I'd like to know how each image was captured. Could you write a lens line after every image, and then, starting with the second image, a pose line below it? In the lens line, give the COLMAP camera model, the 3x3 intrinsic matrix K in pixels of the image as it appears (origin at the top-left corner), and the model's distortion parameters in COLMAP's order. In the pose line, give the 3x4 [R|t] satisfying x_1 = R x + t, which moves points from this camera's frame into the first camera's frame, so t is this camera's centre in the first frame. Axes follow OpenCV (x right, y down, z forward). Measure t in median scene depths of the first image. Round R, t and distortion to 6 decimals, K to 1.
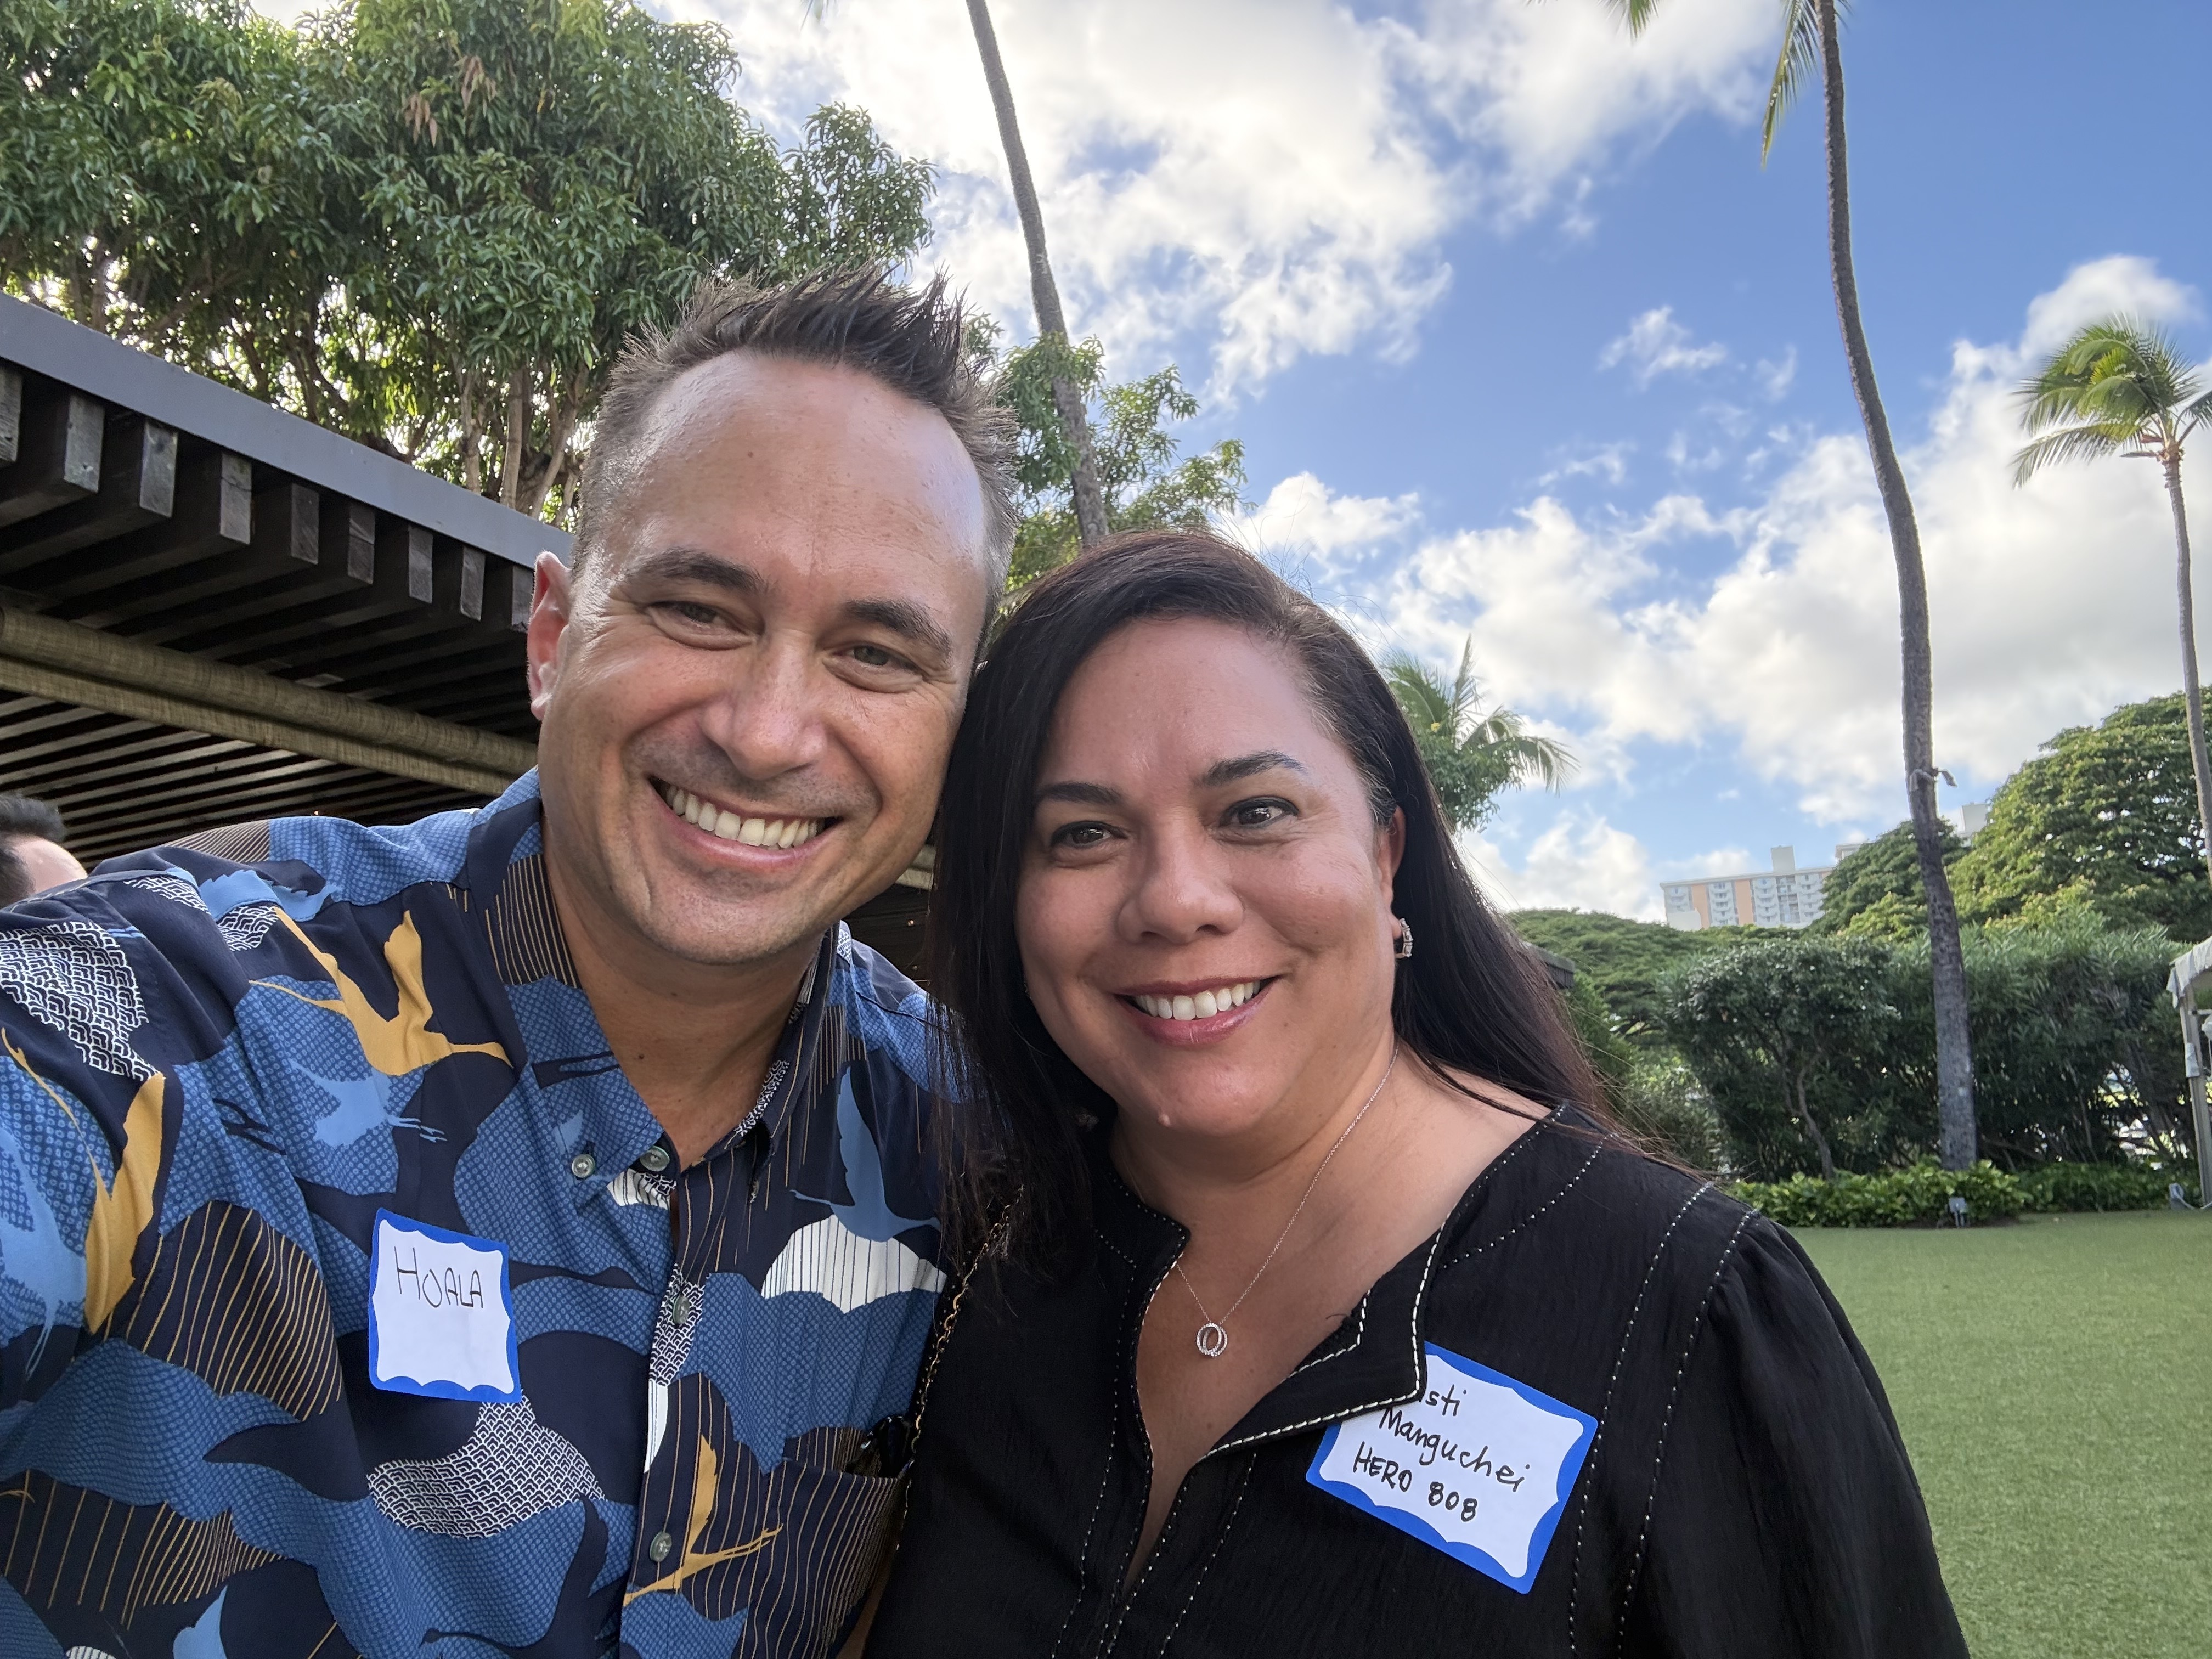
lens RADIAL K [[1575.2, 0, 1105.5], [0, 1575.2, 881.0], [0, 0, 1]] dist [0.033486, -0.075451]
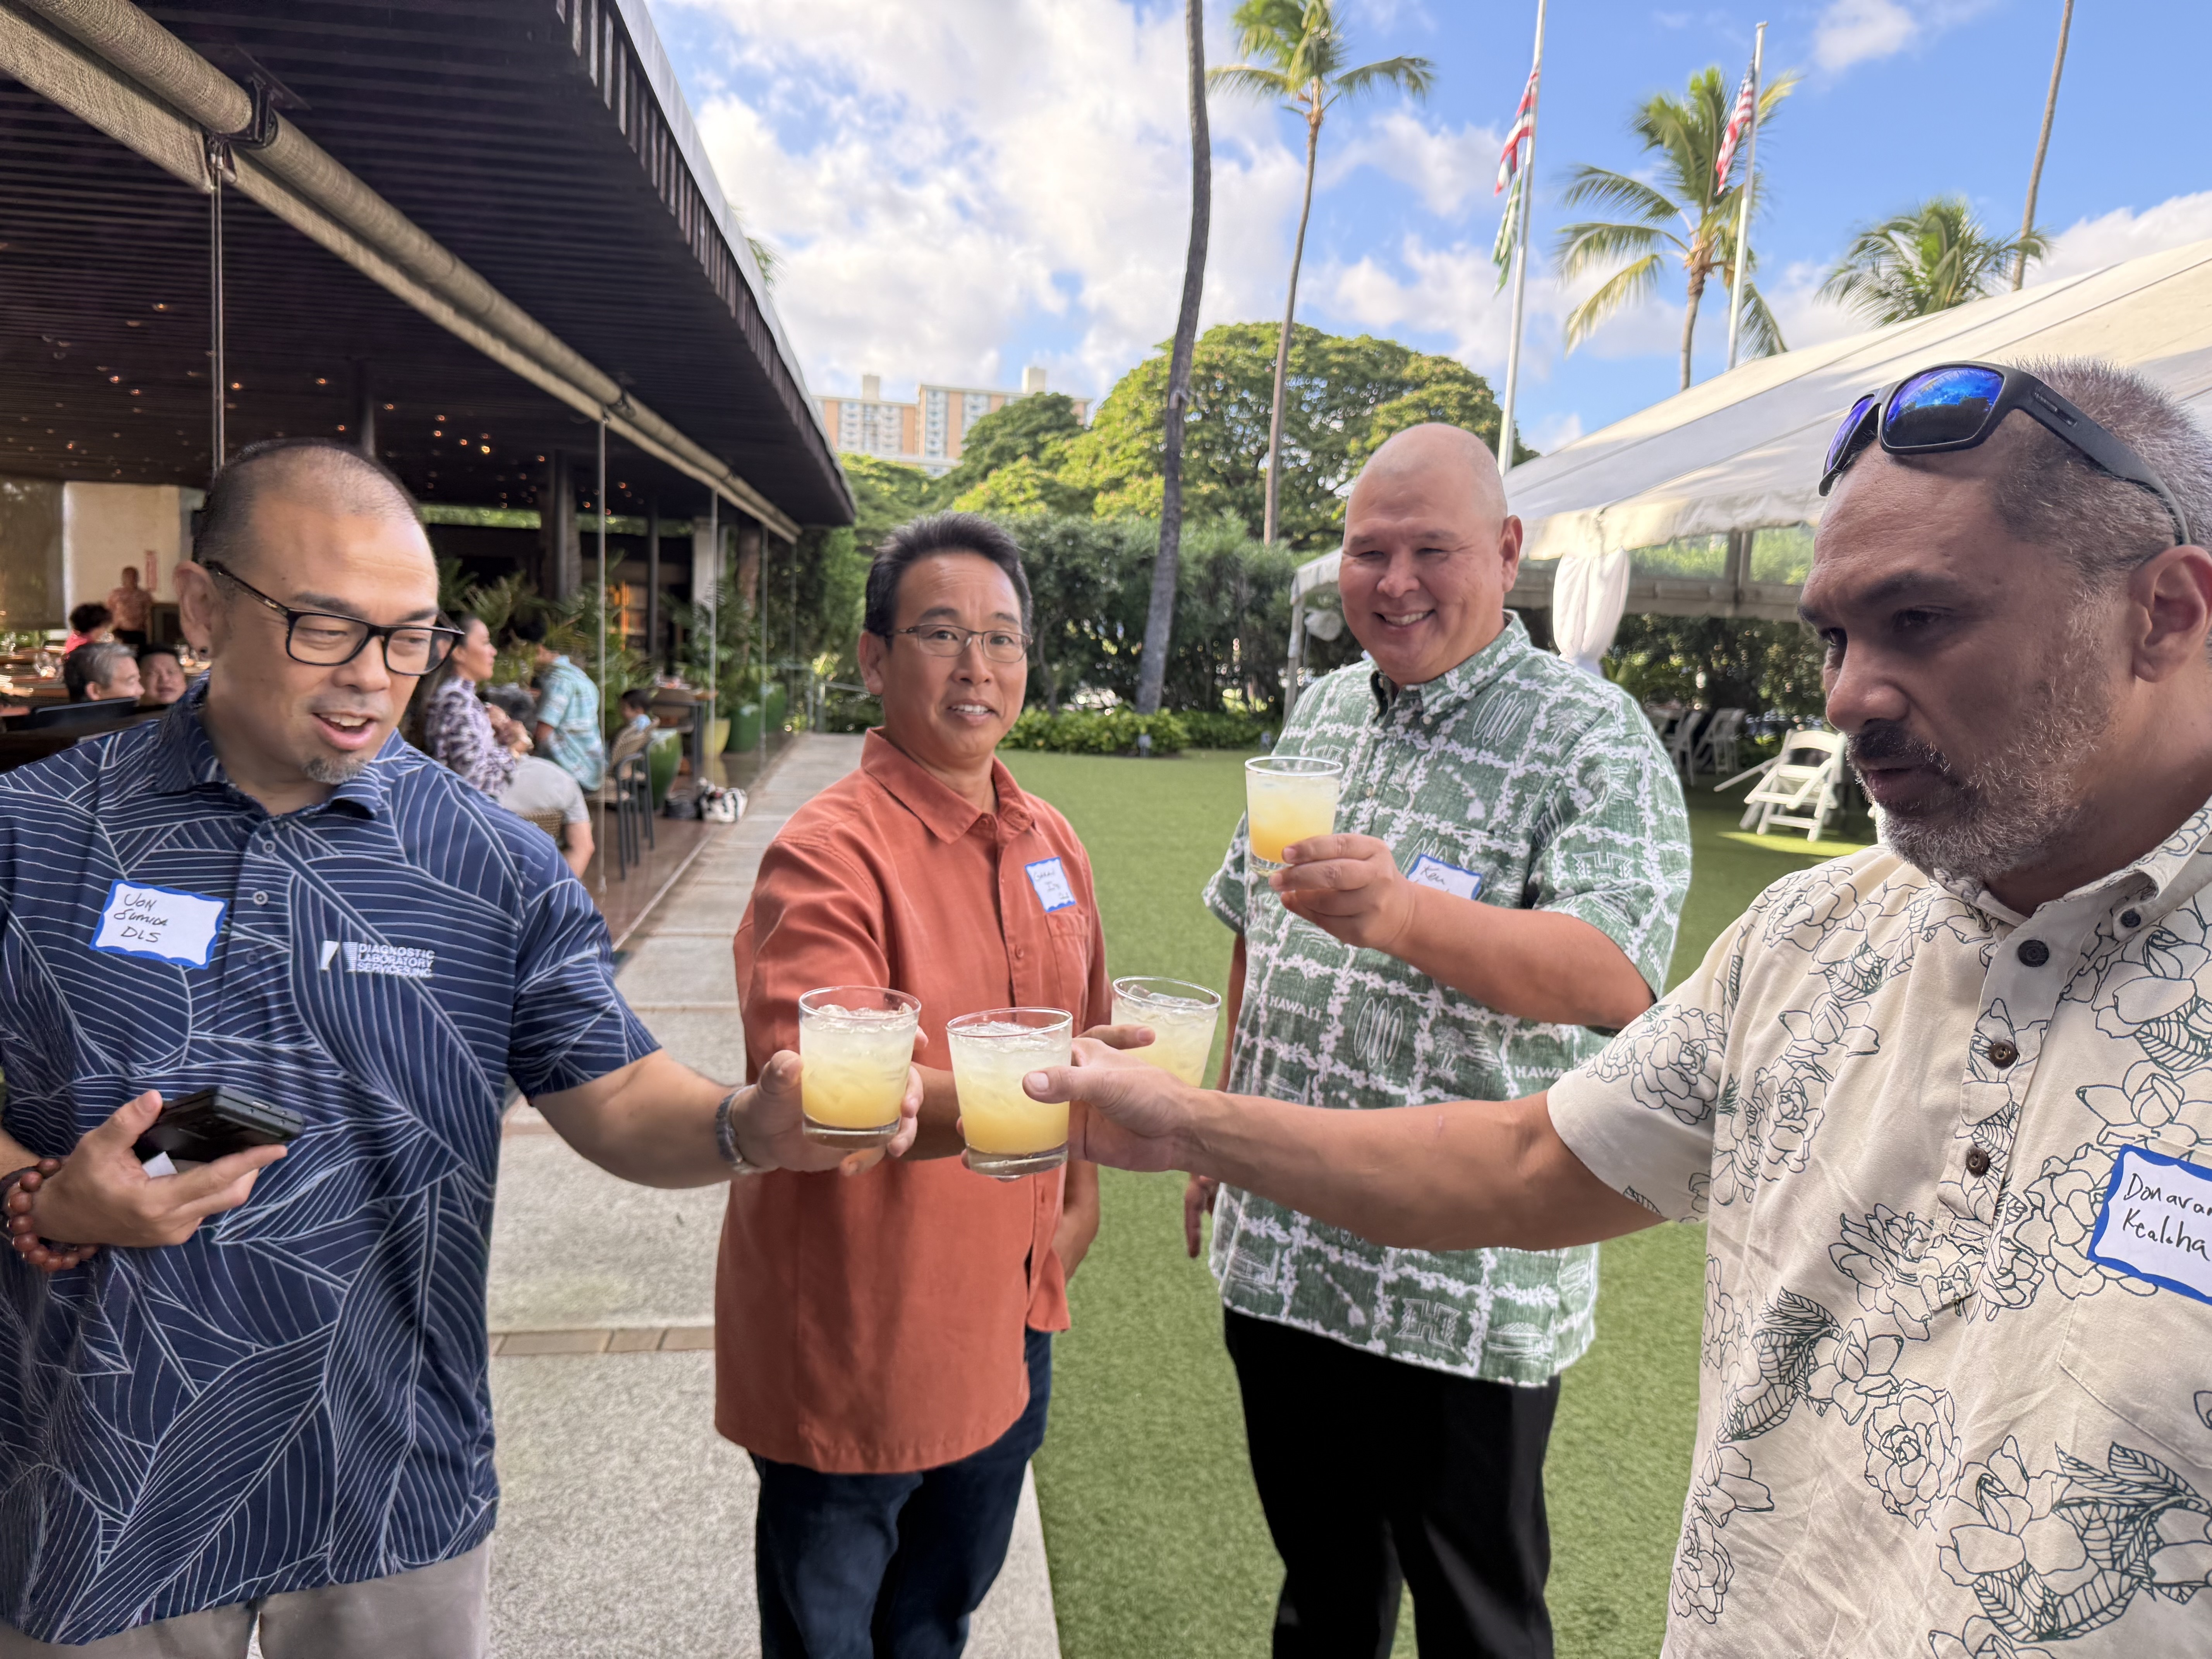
lens RADIAL K [[1575.2, 0, 1105.5], [0, 1575.2, 881.0], [0, 0, 1]] dist [0.033486, -0.075451]
pose [[0.828378, -0.002229, 0.560165, -0.191667], [-0.173360, 0.949879, 0.260146, -0.016534], [-0.532669, -0.312609, 0.786473, -0.040665]]
